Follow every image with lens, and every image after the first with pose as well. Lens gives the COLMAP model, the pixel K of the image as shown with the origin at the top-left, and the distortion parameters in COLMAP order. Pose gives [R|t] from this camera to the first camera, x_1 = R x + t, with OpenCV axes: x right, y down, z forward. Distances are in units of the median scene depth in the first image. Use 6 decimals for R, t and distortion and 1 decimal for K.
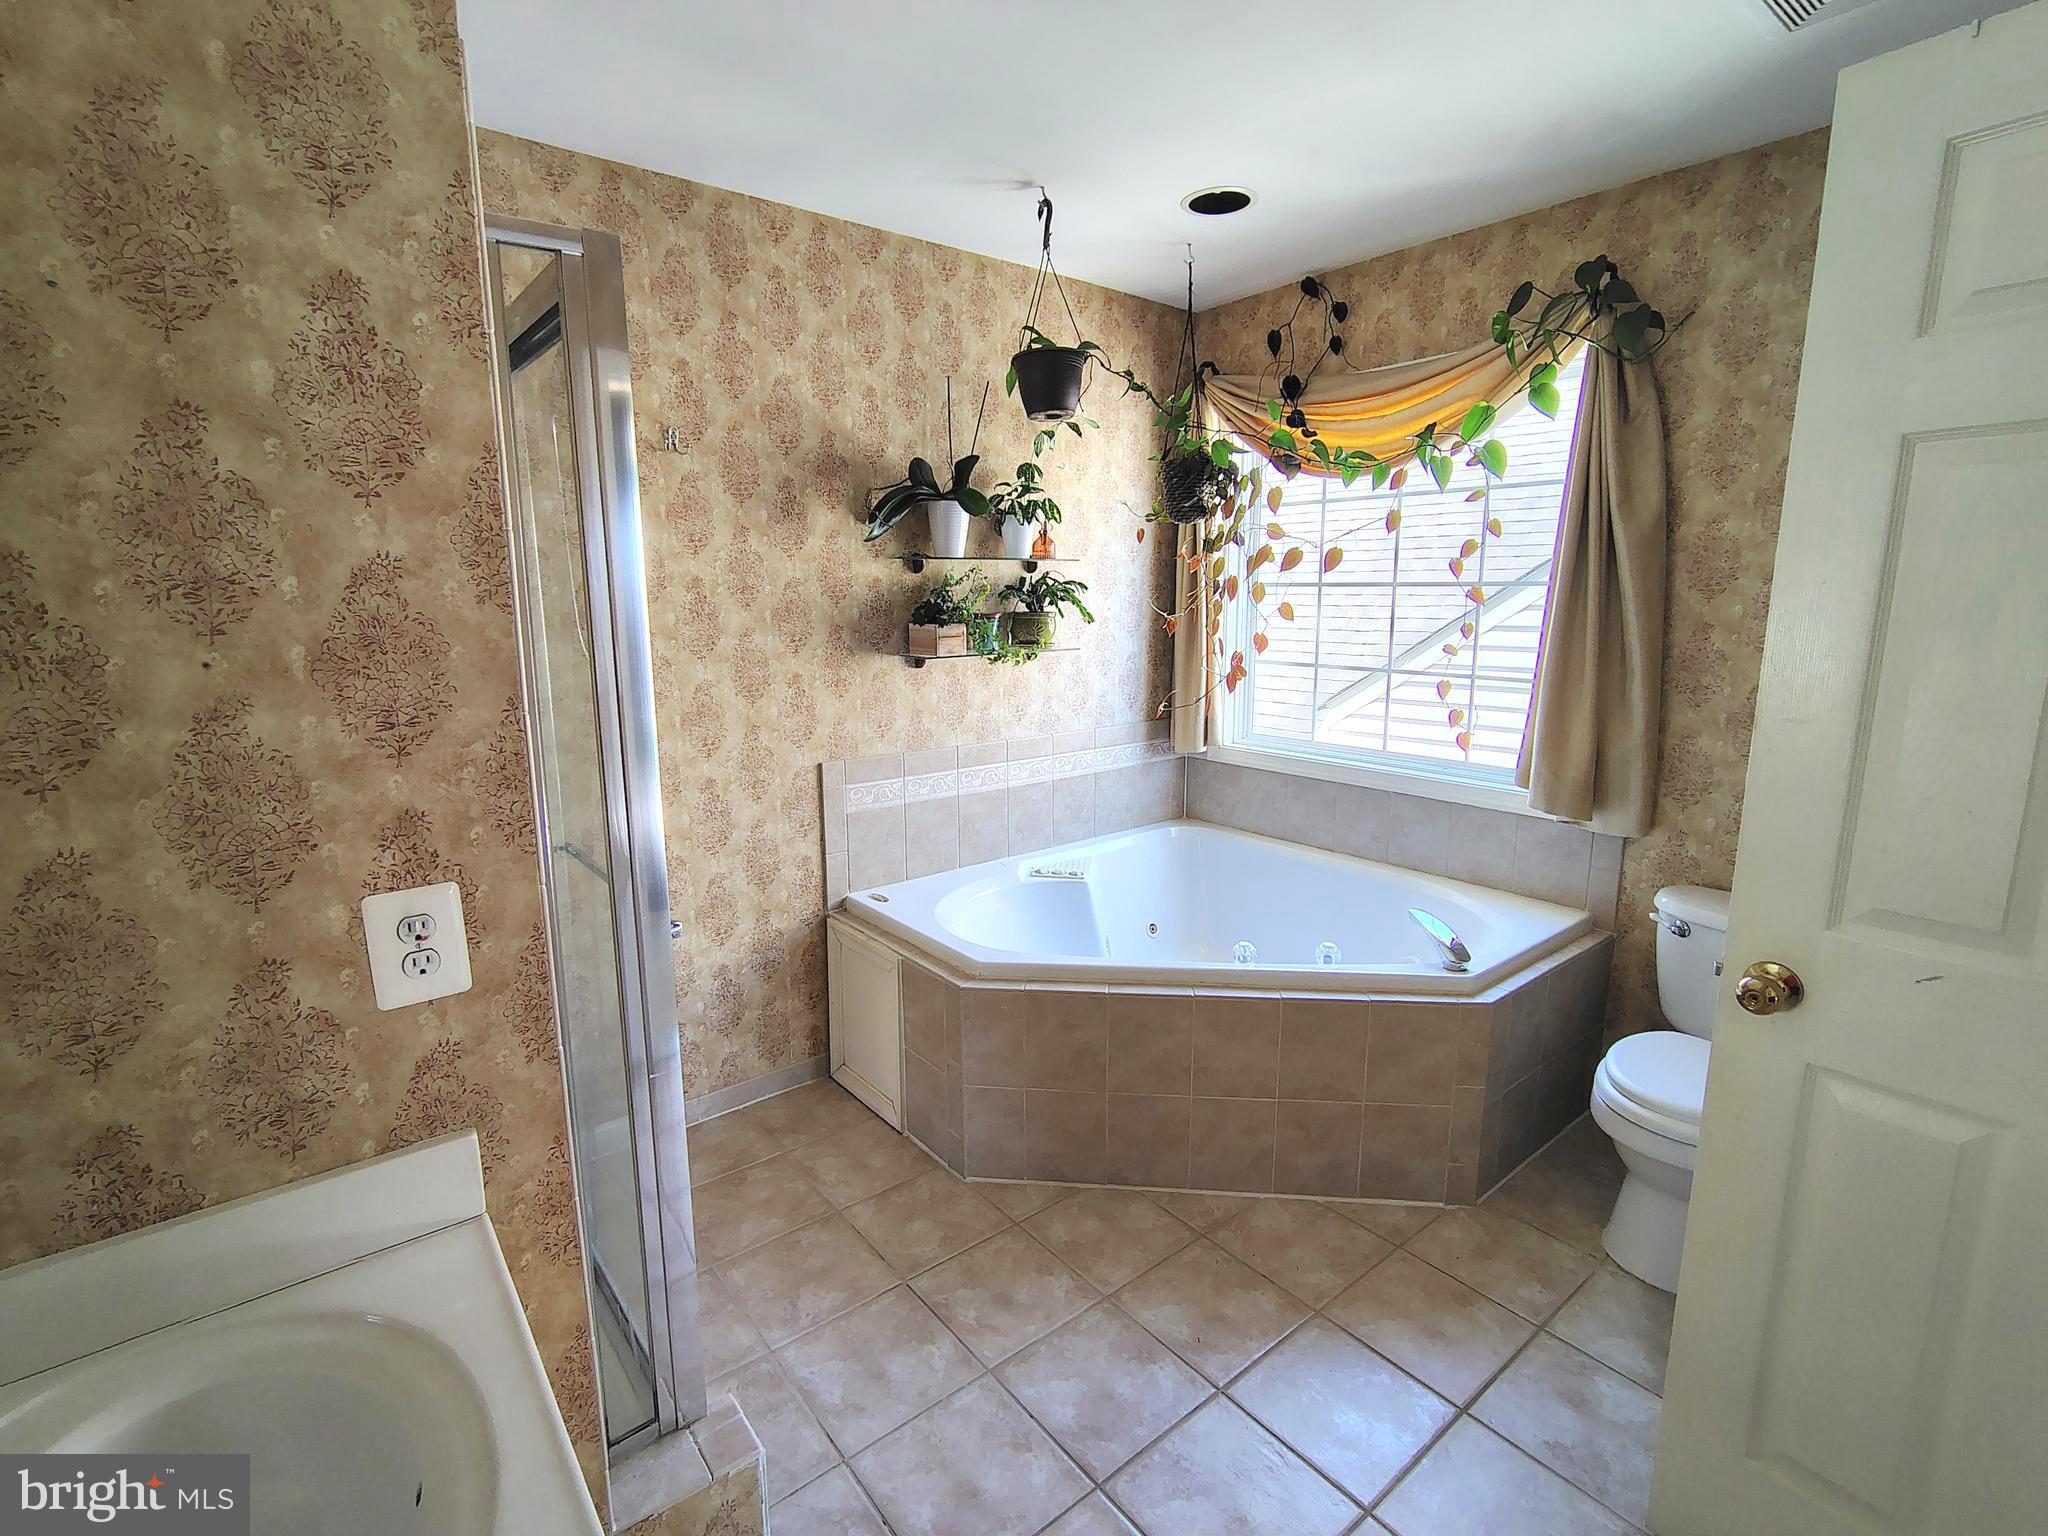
lens RADIAL K [[951.5, 0, 1020.8], [0, 951.5, 768.3], [0, 0, 1]] dist [-0.004587, 0.002608]
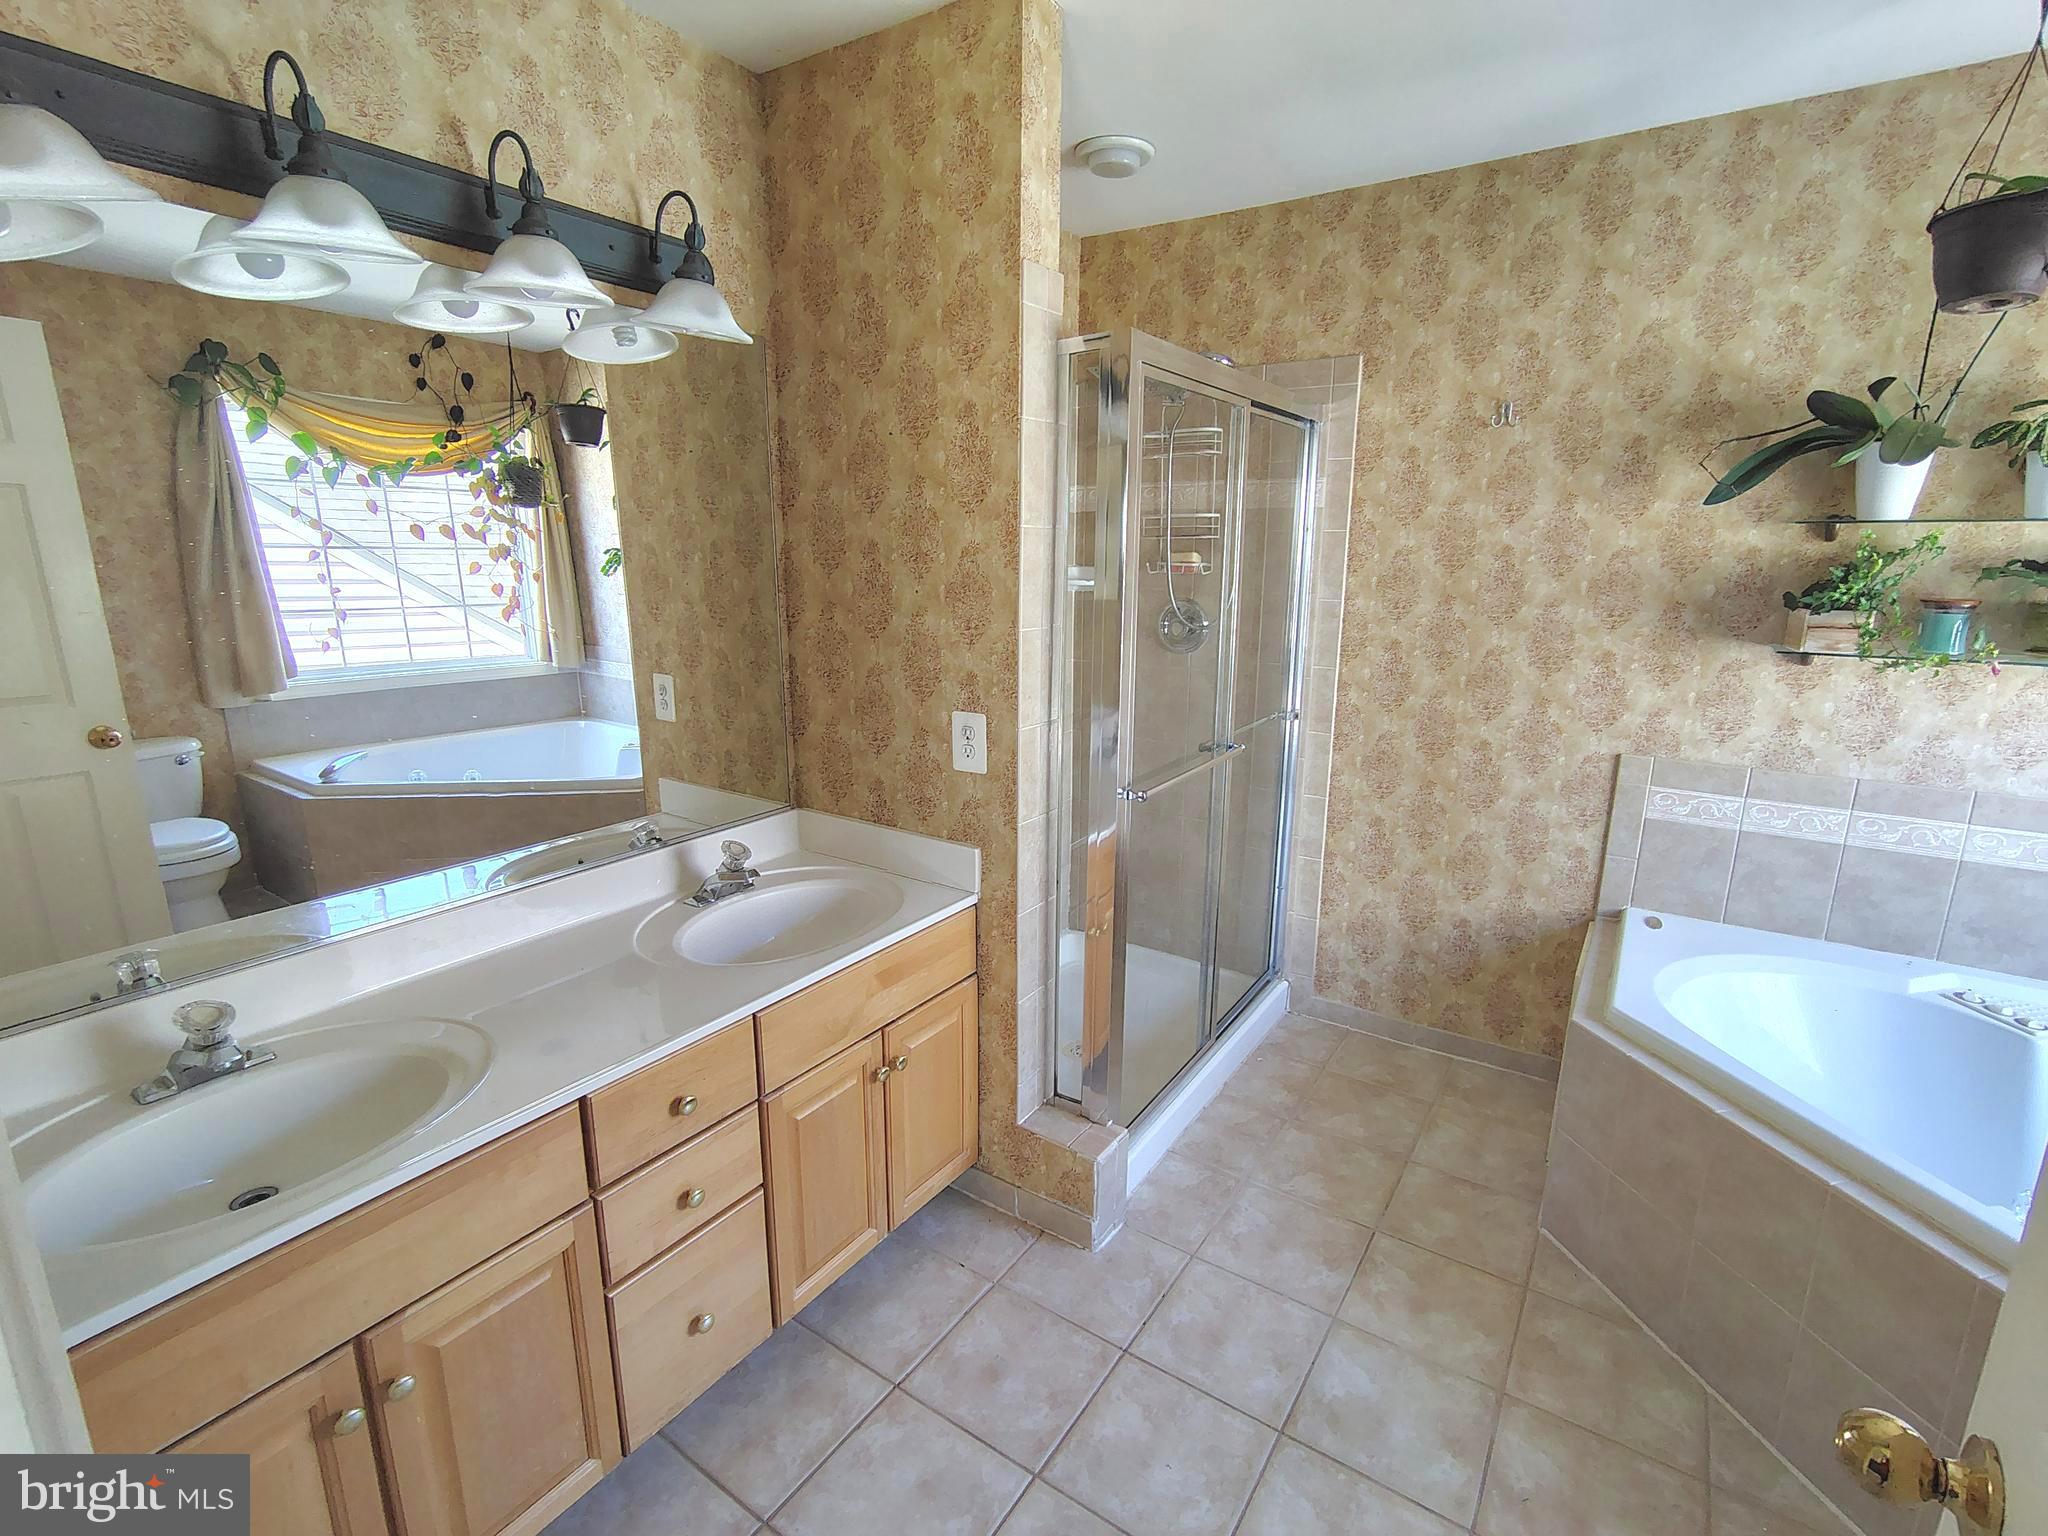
lens RADIAL K [[951.5, 0, 1023.2], [0, 951.5, 767.9], [0, 0, 1]] dist [-0.004587, 0.002608]
pose [[0.301137, 0.225041, -0.926646, 0.499609], [-0.182629, 0.967377, 0.175583, -0.051701], [0.935929, 0.116358, 0.332412, 0.188226]]
